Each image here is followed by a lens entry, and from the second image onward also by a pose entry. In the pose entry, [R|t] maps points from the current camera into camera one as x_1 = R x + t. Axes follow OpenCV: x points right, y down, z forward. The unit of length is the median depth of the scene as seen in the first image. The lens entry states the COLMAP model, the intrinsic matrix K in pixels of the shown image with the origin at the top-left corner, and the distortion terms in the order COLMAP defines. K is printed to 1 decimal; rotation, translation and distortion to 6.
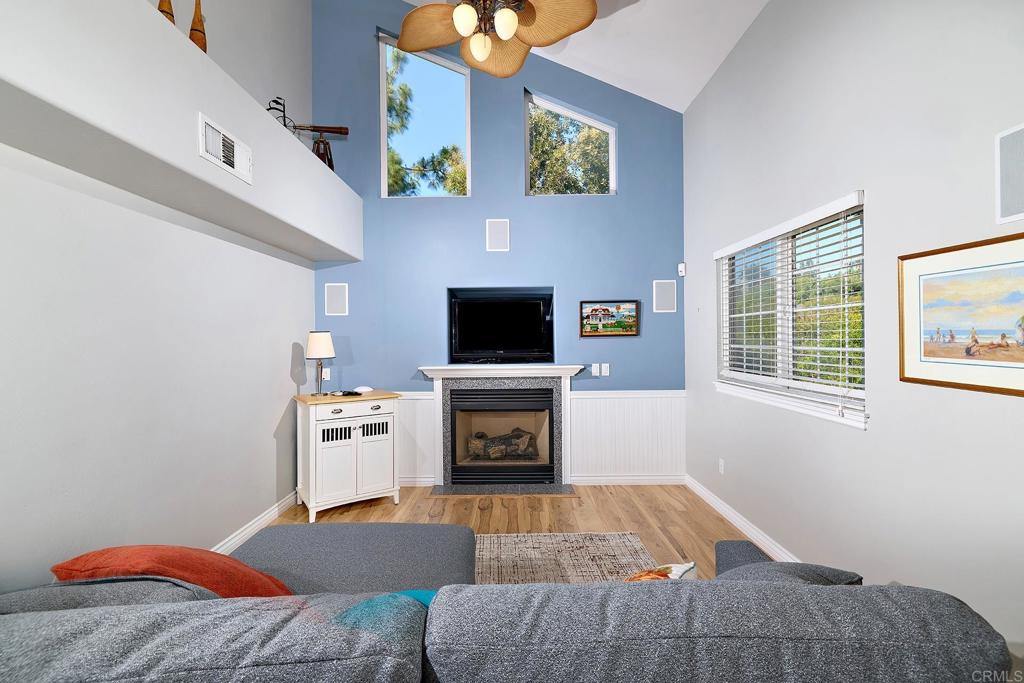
lens RADIAL K [[444.6, 0, 514.8], [0, 444.6, 338.6], [0, 0, 1]] dist [0.002924, -0.000891]
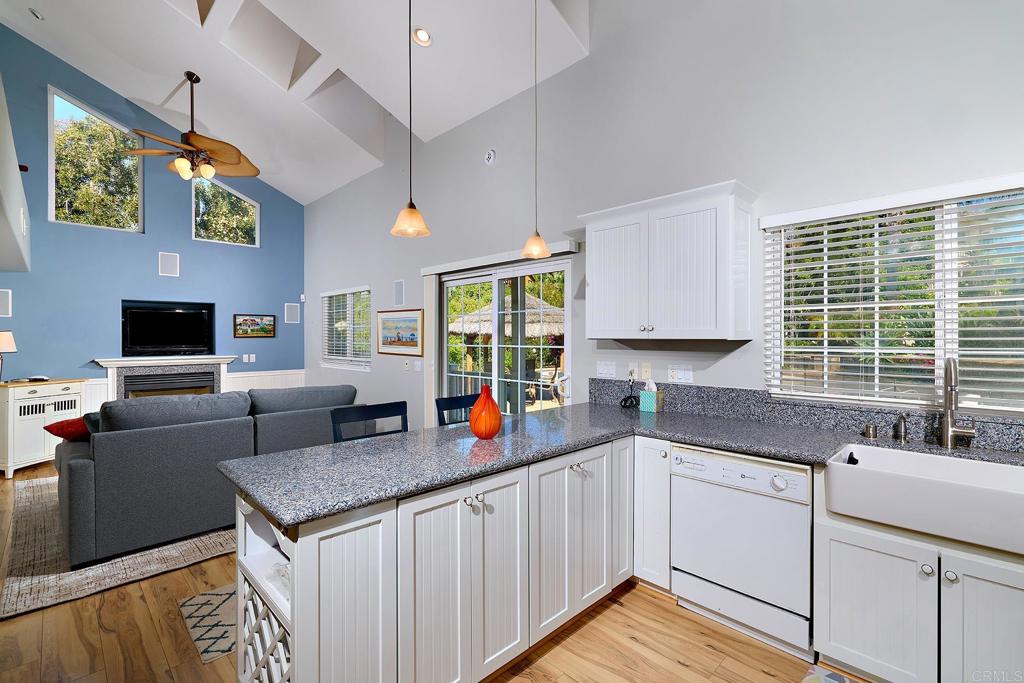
lens RADIAL K [[463.3, 0, 513.2], [0, 463.3, 339.6], [0, 0, 1]] dist [0.002806, 0.000270]
pose [[0.705107, 0.006646, 0.709069, -0.311667], [-0.006963, 0.999973, -0.002449, 0.001203], [-0.709066, -0.003210, 0.705135, -0.815564]]
